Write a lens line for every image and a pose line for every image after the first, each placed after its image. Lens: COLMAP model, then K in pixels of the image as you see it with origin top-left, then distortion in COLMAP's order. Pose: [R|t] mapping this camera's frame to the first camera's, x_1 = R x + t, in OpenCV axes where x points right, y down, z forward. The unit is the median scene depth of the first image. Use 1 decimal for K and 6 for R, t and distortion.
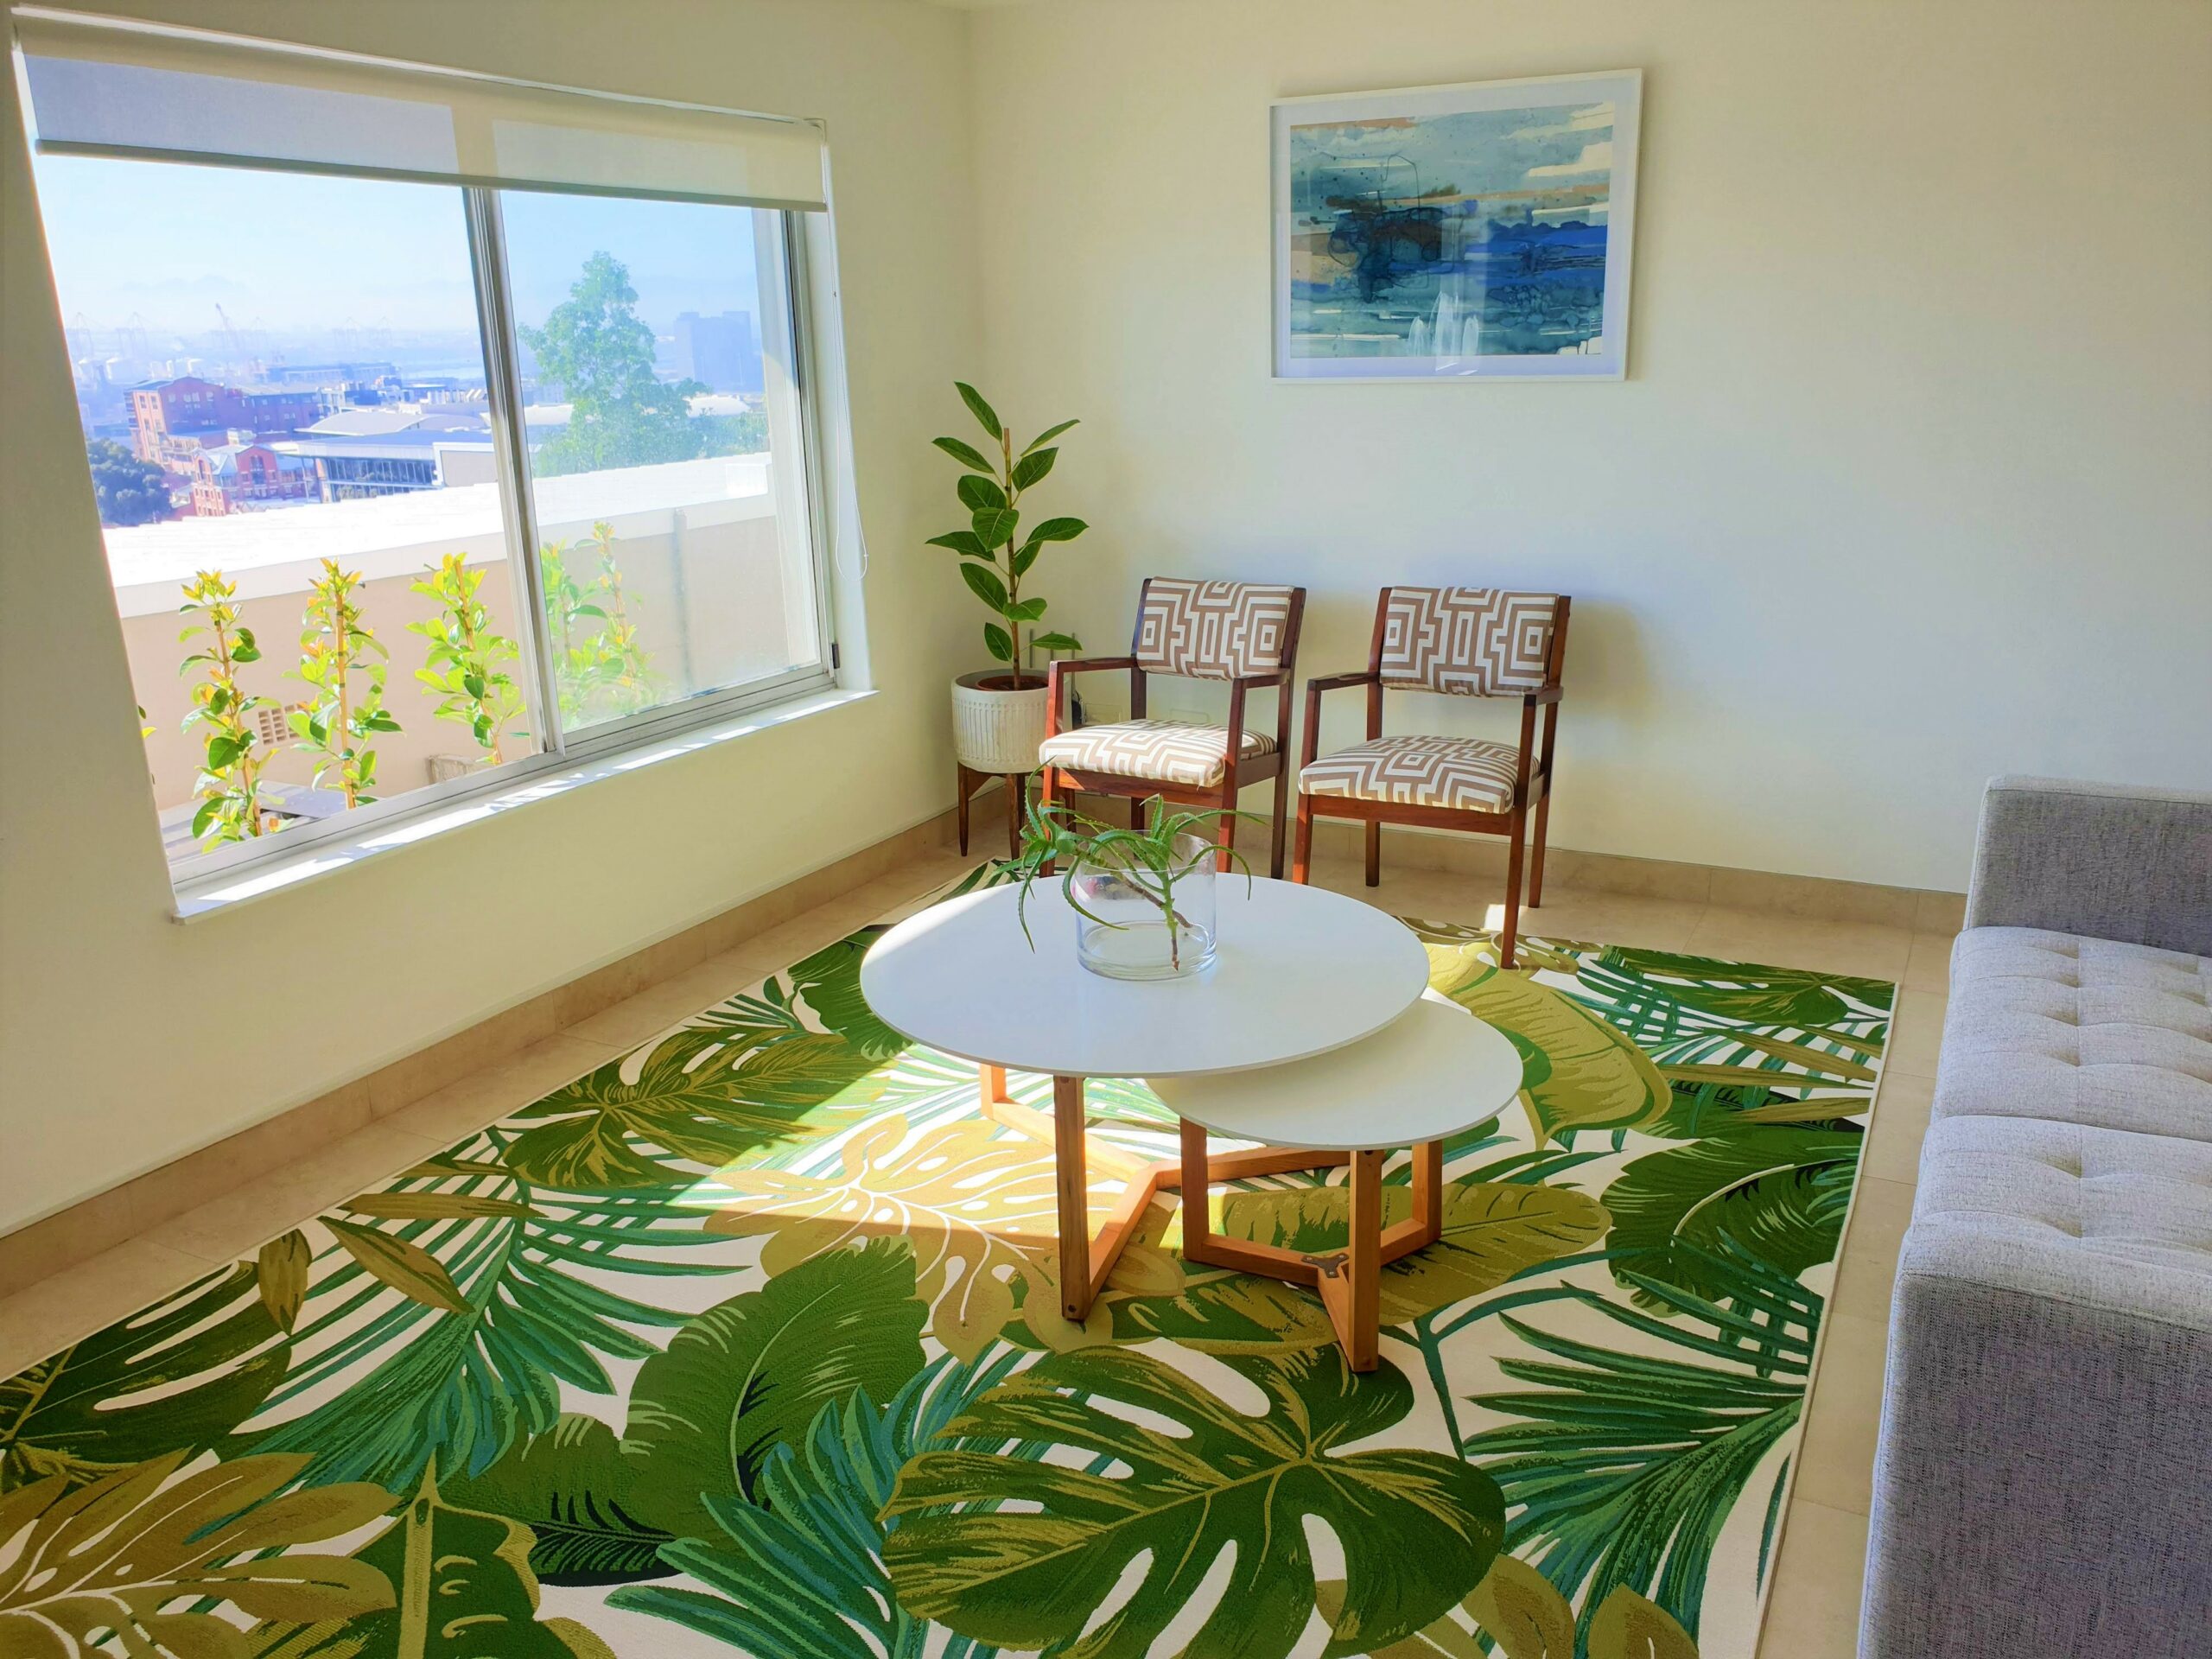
lens RADIAL K [[1718.0, 0, 1130.7], [0, 1718.0, 843.2], [0, 0, 1]] dist [0.022699, -0.001248]
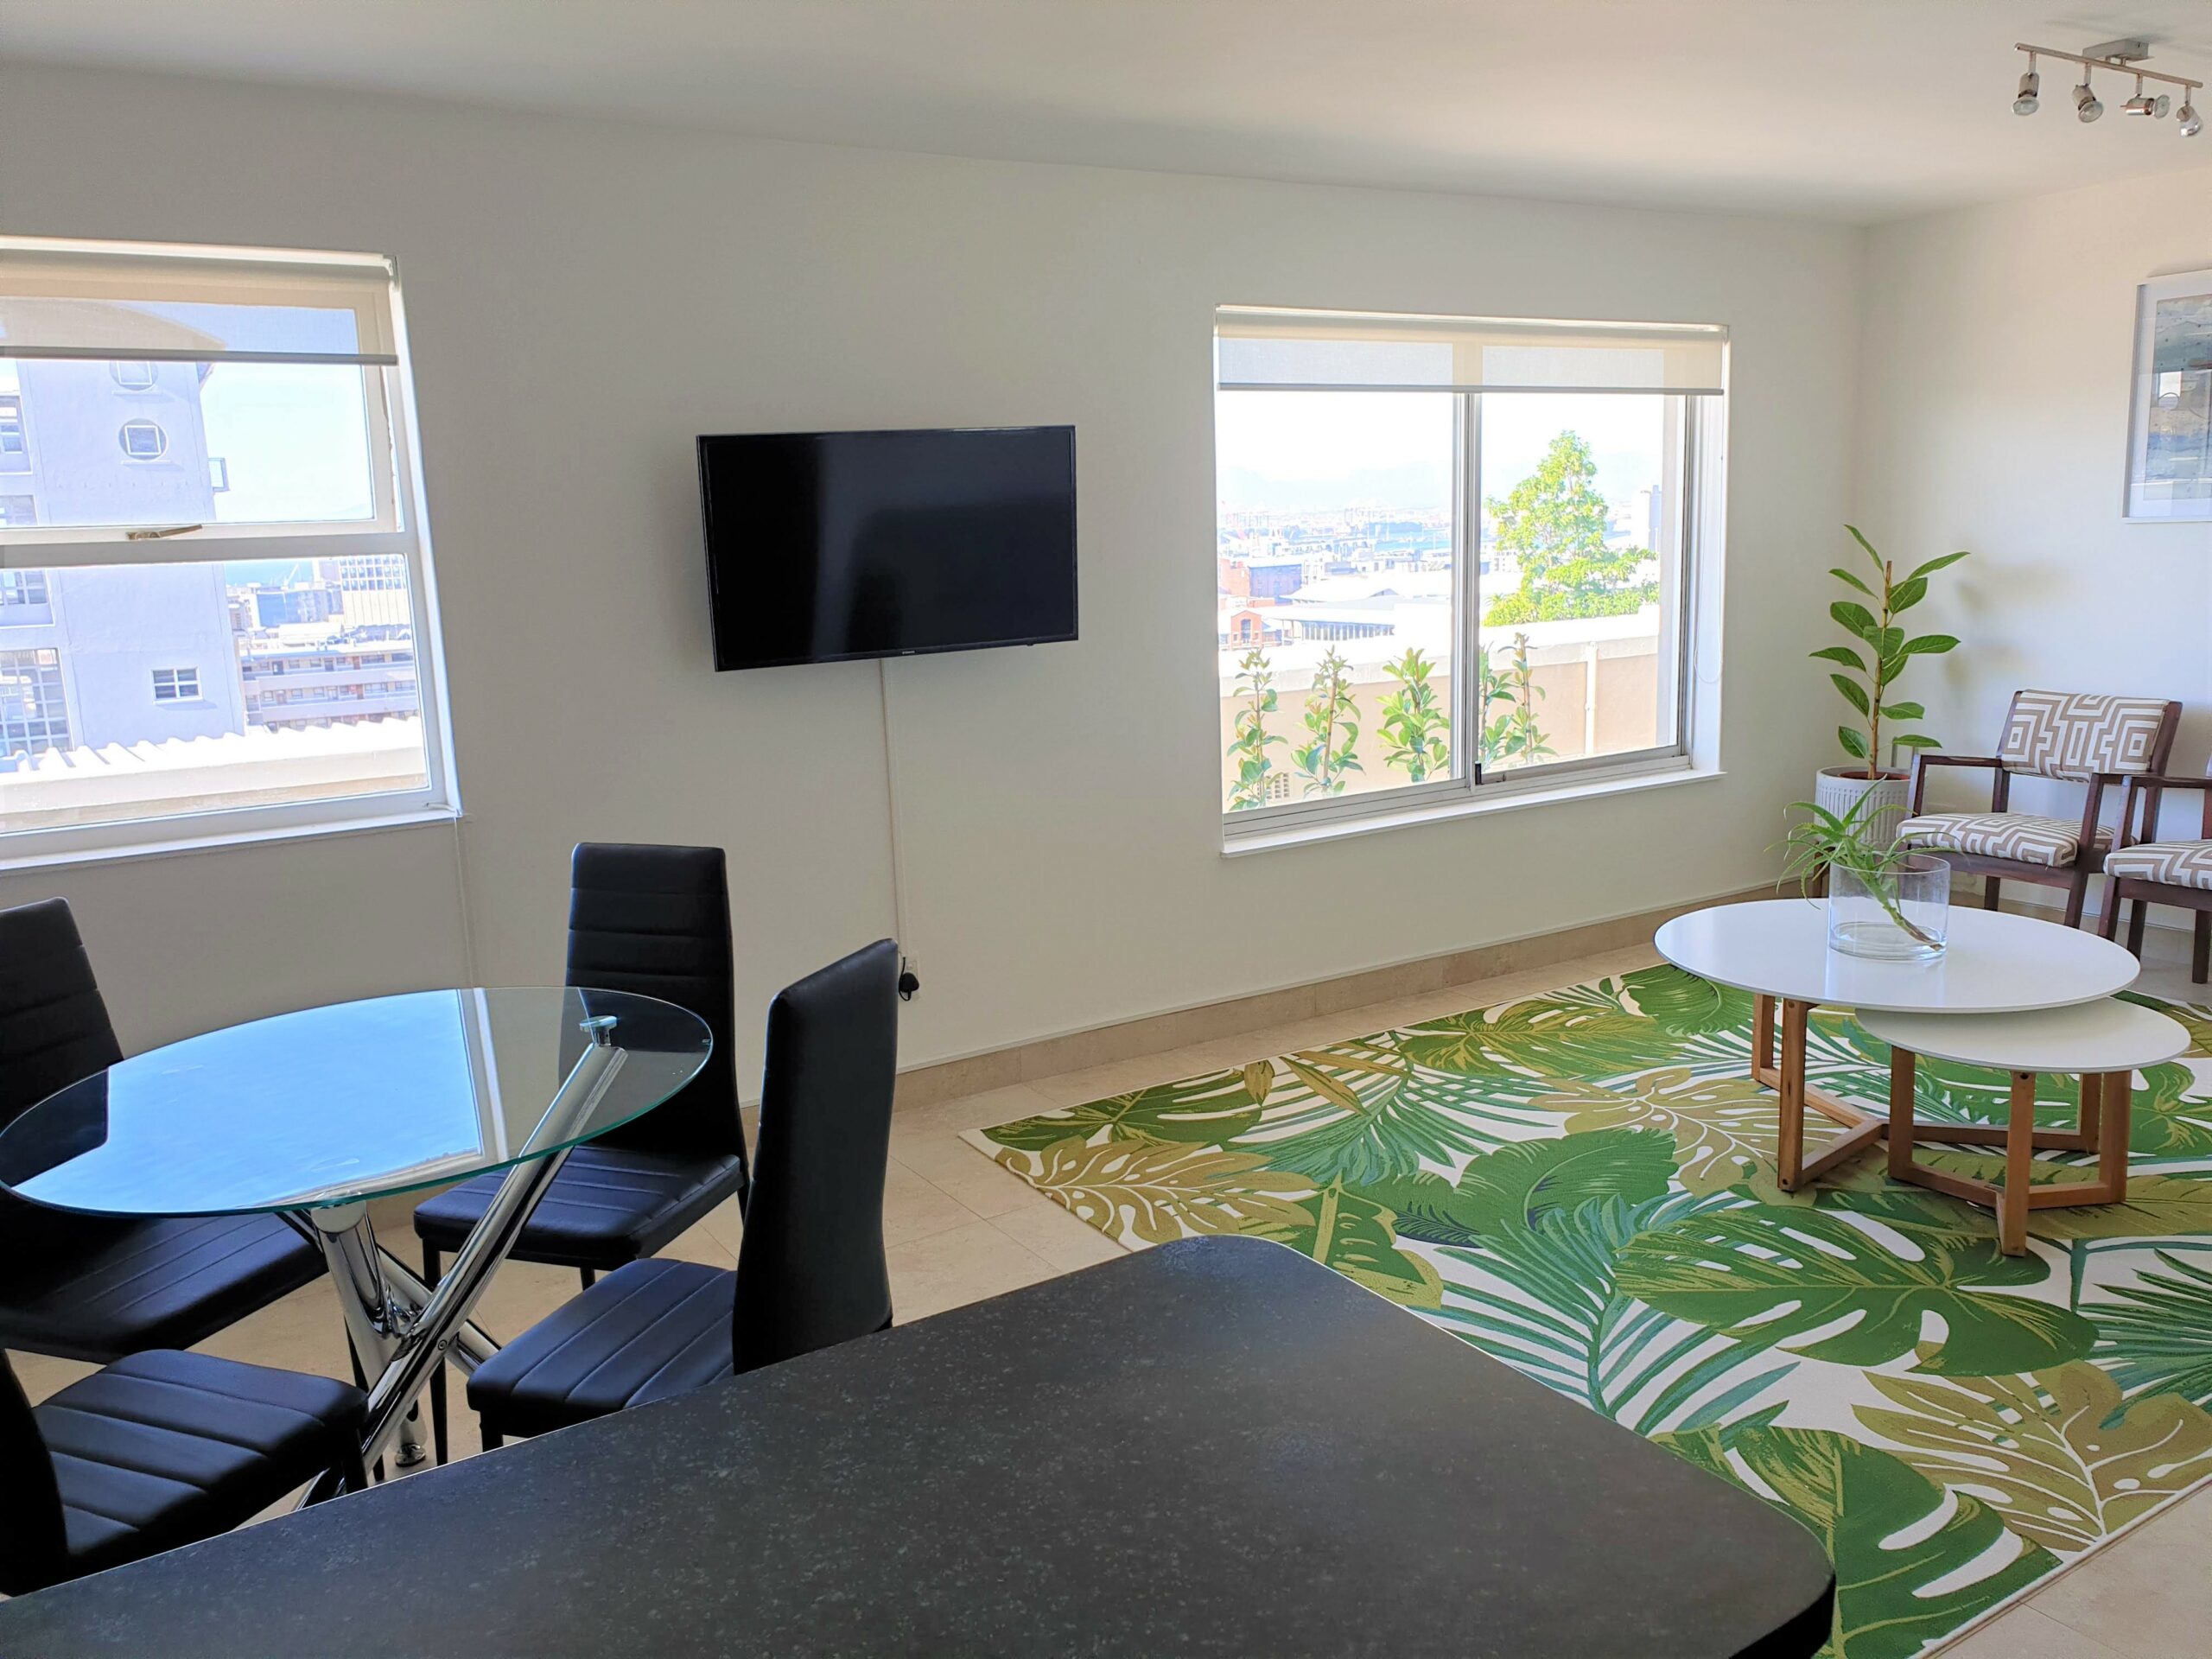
lens RADIAL K [[1718.0, 0, 1125.5], [0, 1718.0, 836.6], [0, 0, 1]] dist [0.022699, -0.001248]
pose [[0.863565, 0.083206, -0.497325, 0.127779], [-0.131766, 0.989258, -0.063290, 0.118001], [0.486716, 0.120186, 0.865253, -0.344015]]
